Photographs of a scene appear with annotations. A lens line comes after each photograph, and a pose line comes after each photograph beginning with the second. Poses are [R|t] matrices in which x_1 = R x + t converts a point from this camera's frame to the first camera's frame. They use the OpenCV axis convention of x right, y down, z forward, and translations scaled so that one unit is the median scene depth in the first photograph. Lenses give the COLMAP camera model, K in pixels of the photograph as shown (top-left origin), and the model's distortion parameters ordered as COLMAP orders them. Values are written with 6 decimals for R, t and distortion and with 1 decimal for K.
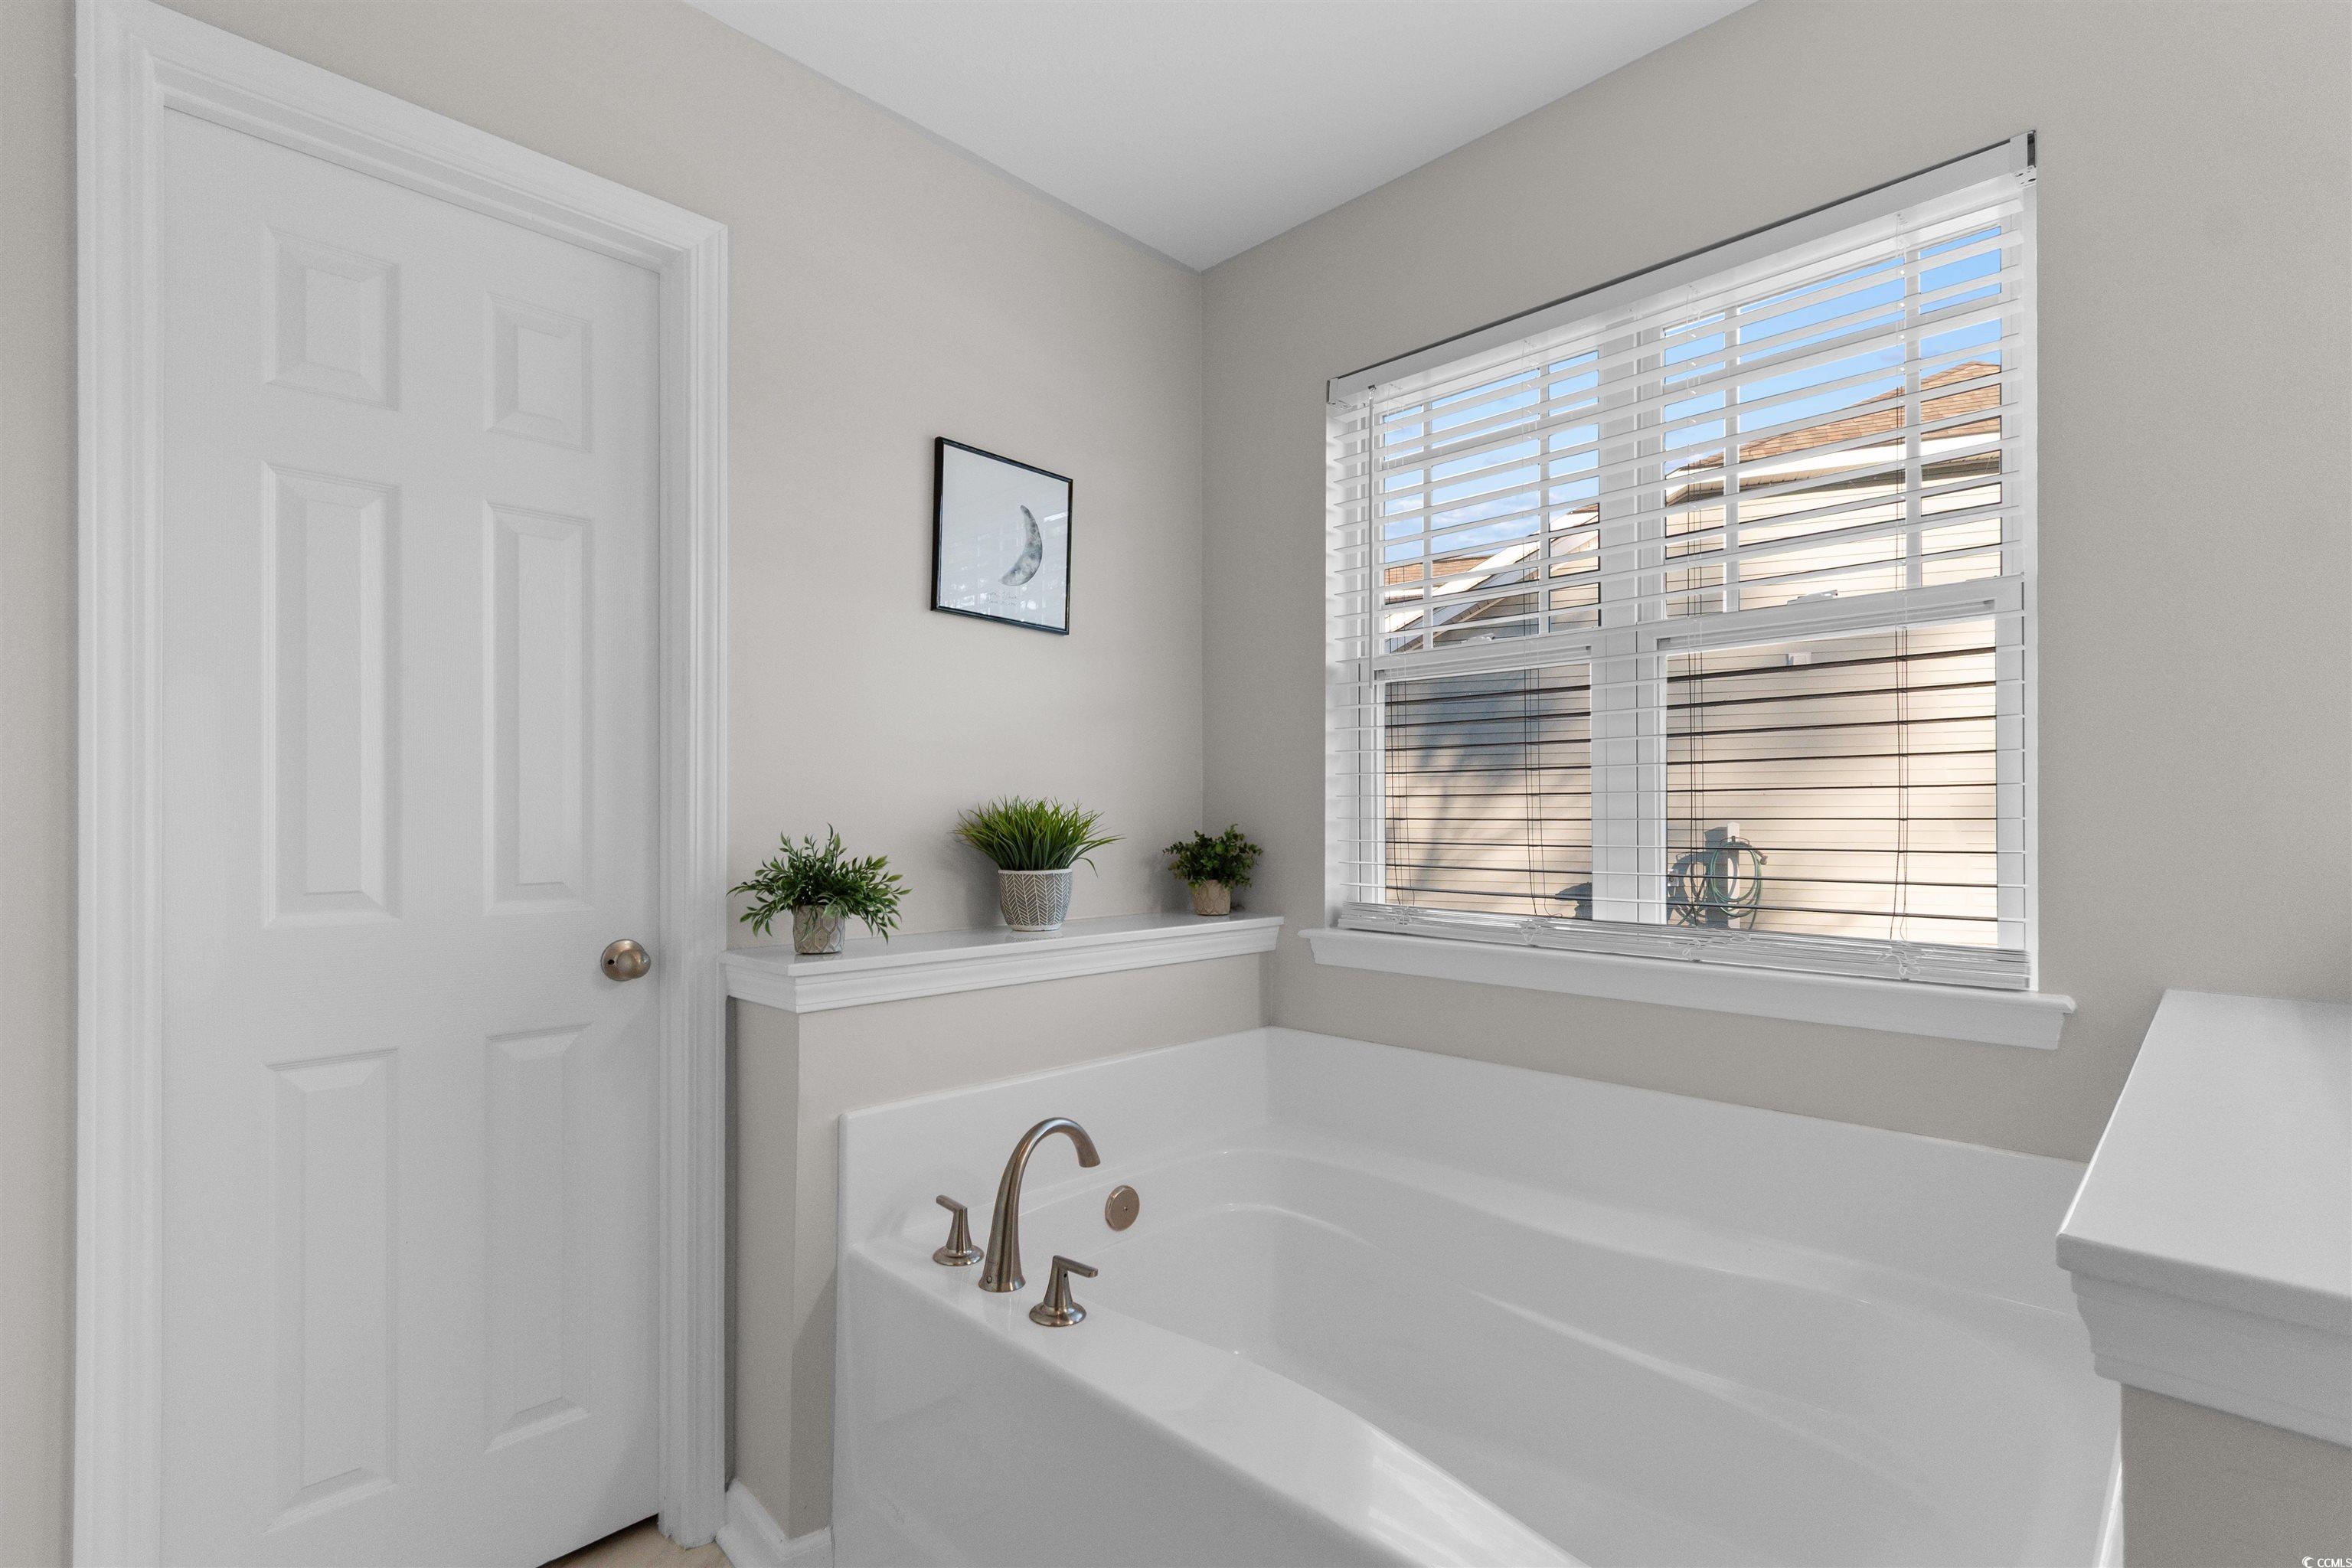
lens RADIAL K [[1063.5, 0, 1174.3], [0, 1063.5, 807.3], [0, 0, 1]] dist [0.009395, -0.000105]
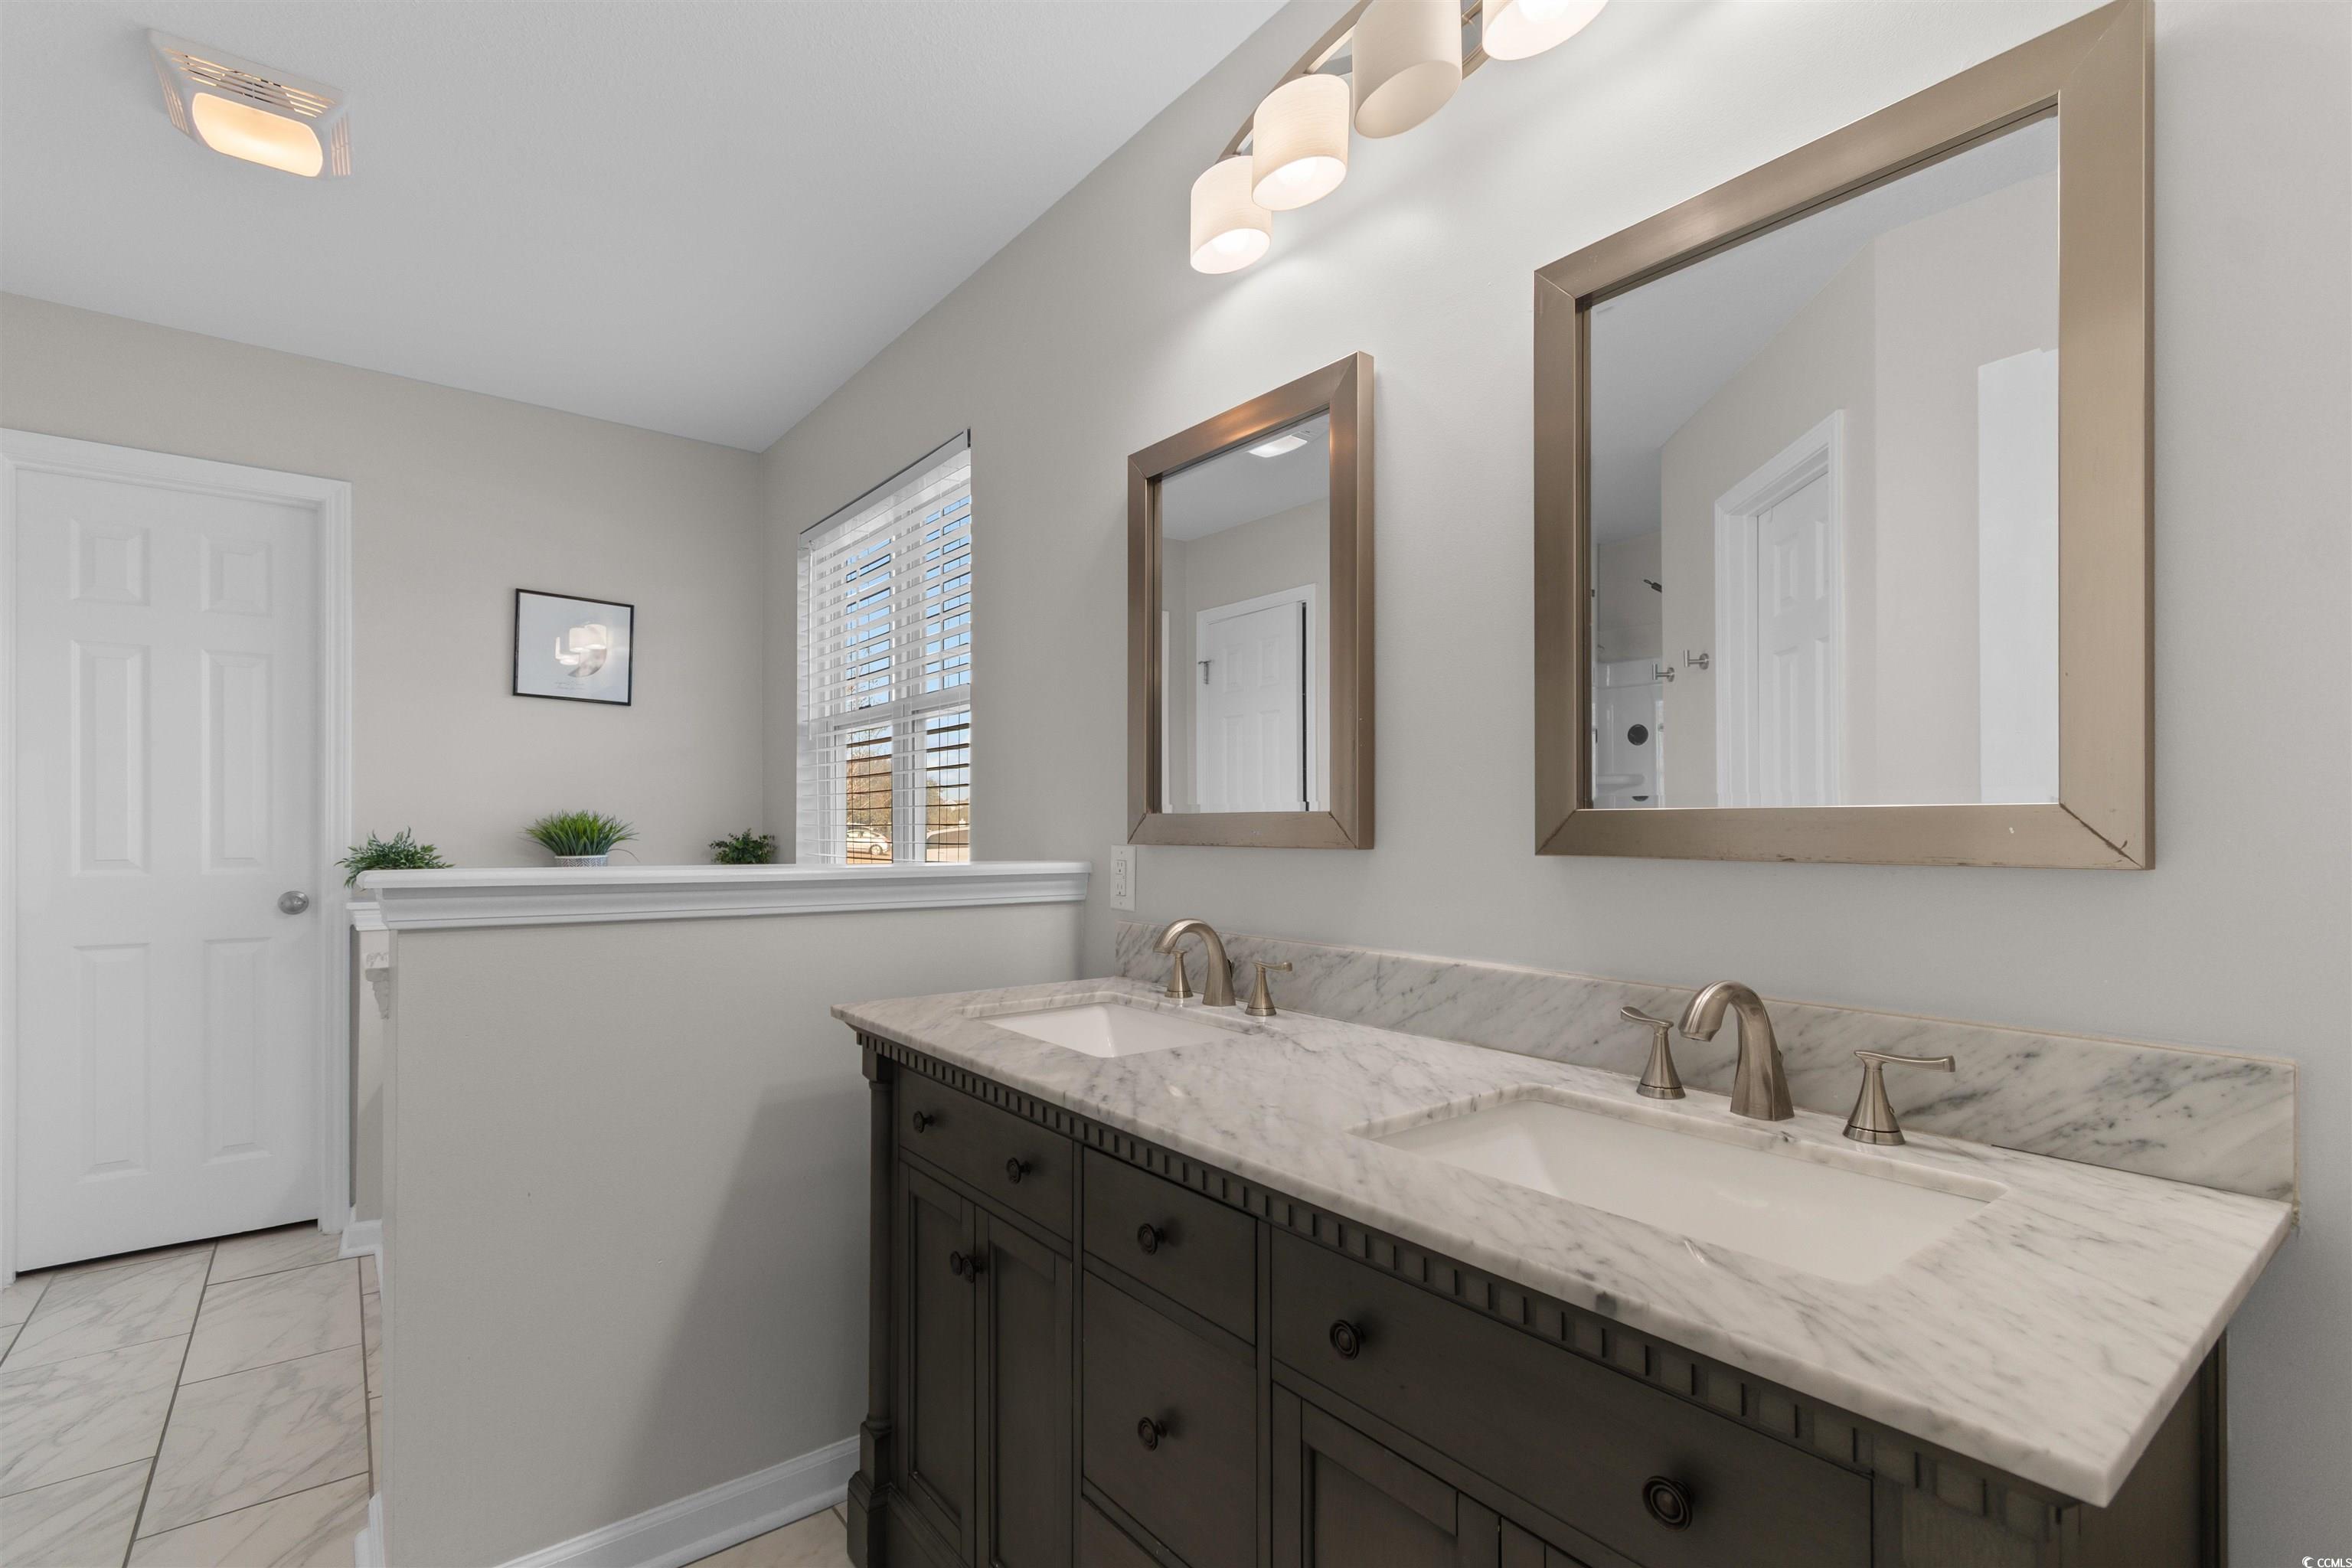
lens RADIAL K [[1063.5, 0, 1178.6], [0, 1063.5, 822.5], [0, 0, 1]] dist [0.009395, -0.000105]
pose [[0.992590, 0.001603, -0.121499, 1.162245], [-0.001457, 0.999998, 0.001287, 0.006255], [0.121500, -0.001100, 0.992591, -0.587641]]
